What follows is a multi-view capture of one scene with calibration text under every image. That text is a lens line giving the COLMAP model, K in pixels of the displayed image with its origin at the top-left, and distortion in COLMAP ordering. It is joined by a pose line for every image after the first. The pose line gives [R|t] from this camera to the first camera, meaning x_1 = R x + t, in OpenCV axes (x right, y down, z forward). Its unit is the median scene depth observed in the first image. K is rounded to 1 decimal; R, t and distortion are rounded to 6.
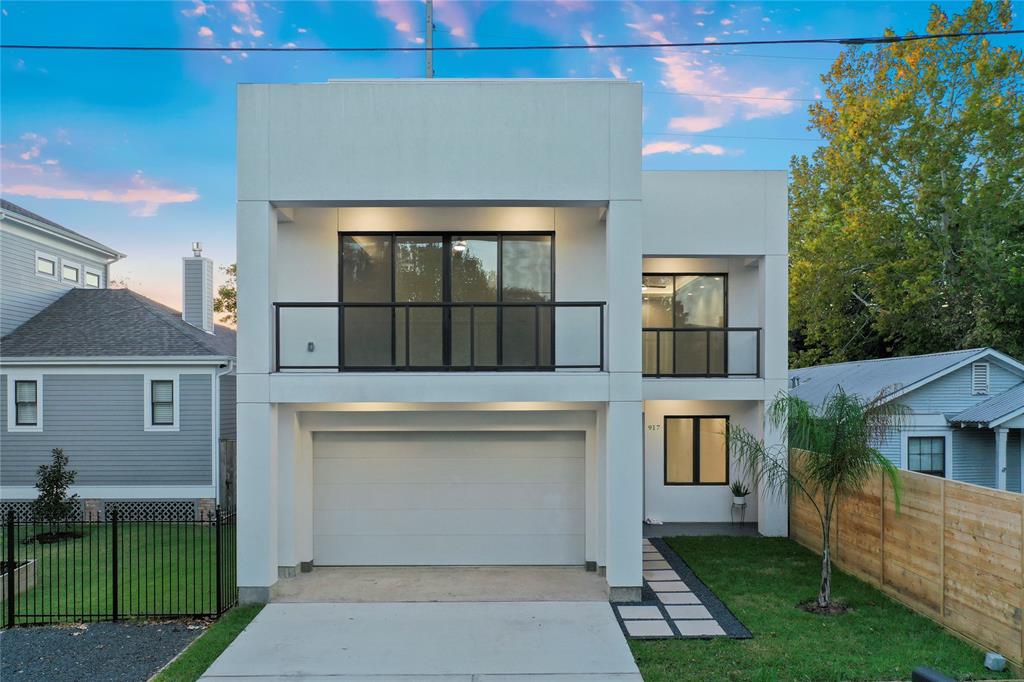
lens RADIAL K [[820.1, 0, 513.2], [0, 820.1, 395.9], [0, 0, 1]] dist [0.002901, 0.000176]
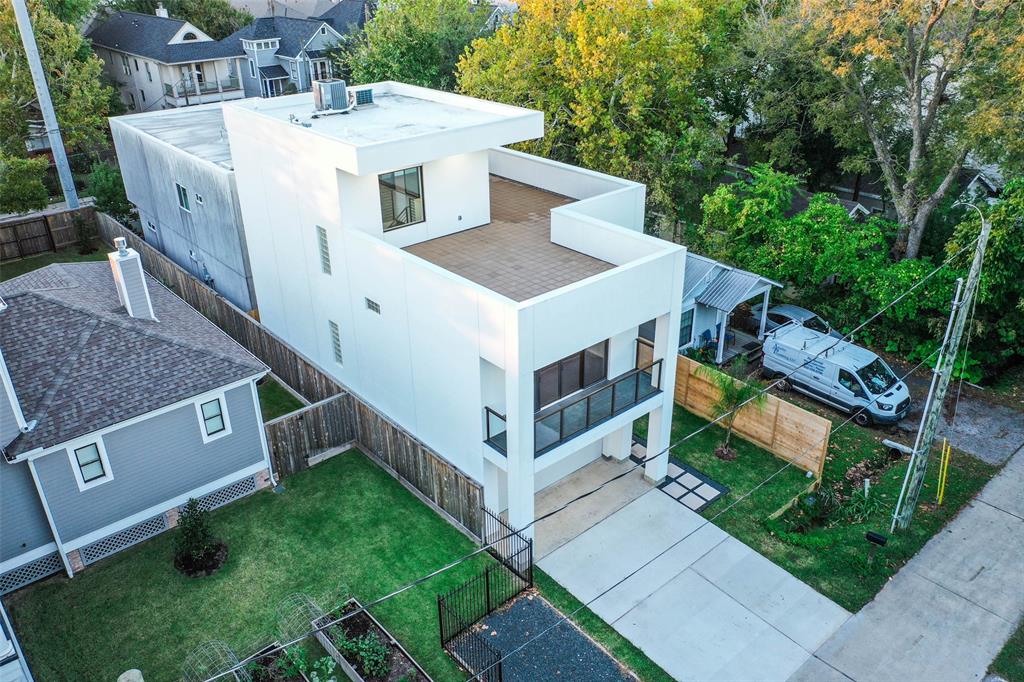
lens RADIAL K [[805.8, 0, 512.0], [0, 805.8, 341.0], [0, 0, 1]] dist [-0.002950, -0.002849]
pose [[0.763655, -0.300527, 0.571414, -1.254129], [0.014417, 0.892774, 0.450275, -1.035555], [-0.645463, -0.335617, 0.686104, -0.037814]]
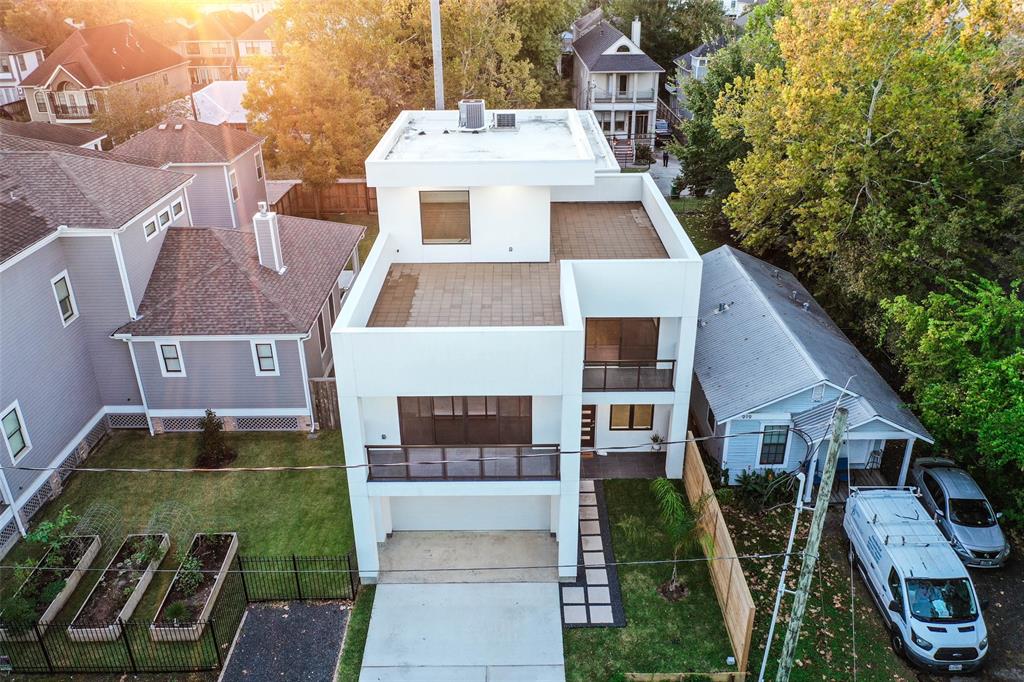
lens RADIAL K [[807.5, 0, 512.0], [0, 807.5, 341.0], [0, 0, 1]] dist [0.001631, -0.003407]
pose [[0.999866, -0.003645, -0.015968, 0.043793], [0.010168, 0.902427, 0.430722, -1.075729], [0.012840, -0.430826, 0.902343, -0.438853]]
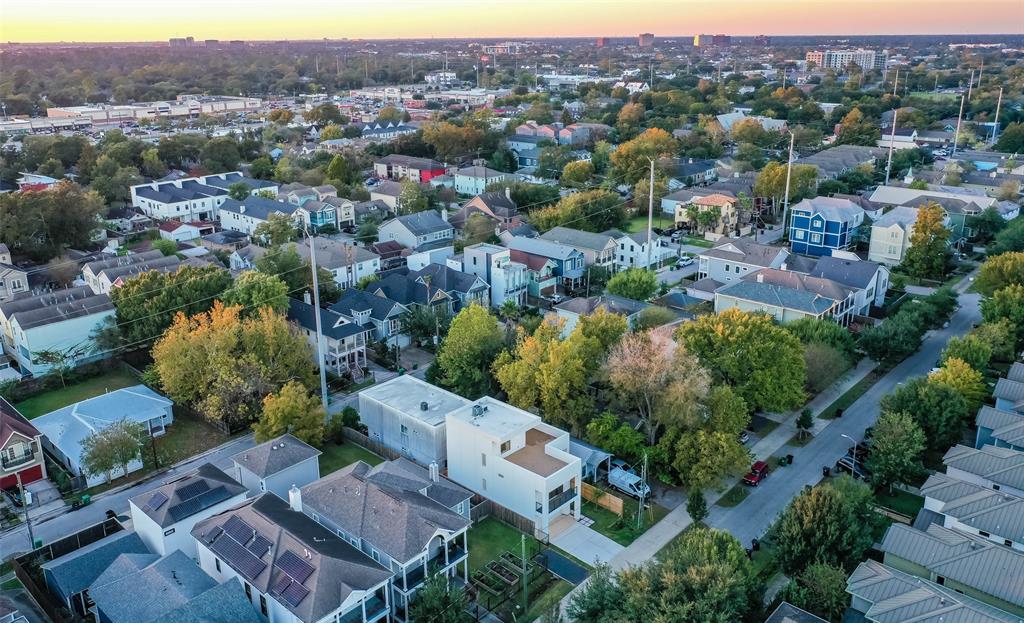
lens RADIAL K [[790.0, 0, 512.0], [0, 790.0, 311.5], [0, 0, 1]] dist [-0.001510, -0.000365]
pose [[0.682897, -0.240645, 0.689741, -5.000105], [0.004329, 0.945501, 0.325591, -4.072903], [-0.730502, -0.219359, 0.646721, -2.927414]]
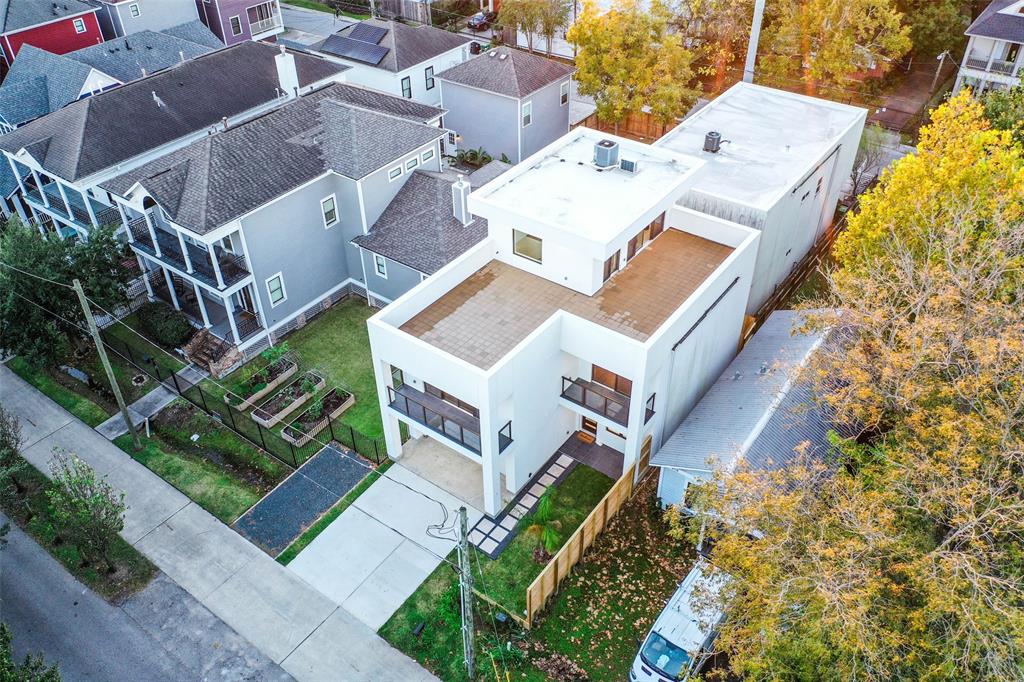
lens RADIAL K [[807.5, 0, 512.0], [0, 807.5, 341.0], [0, 0, 1]] dist [0.001631, -0.003407]
pose [[0.800233, 0.364541, -0.476169, 1.337707], [0.011363, 0.784666, 0.619815, -1.996152], [0.599581, -0.501407, 0.623773, -0.385075]]
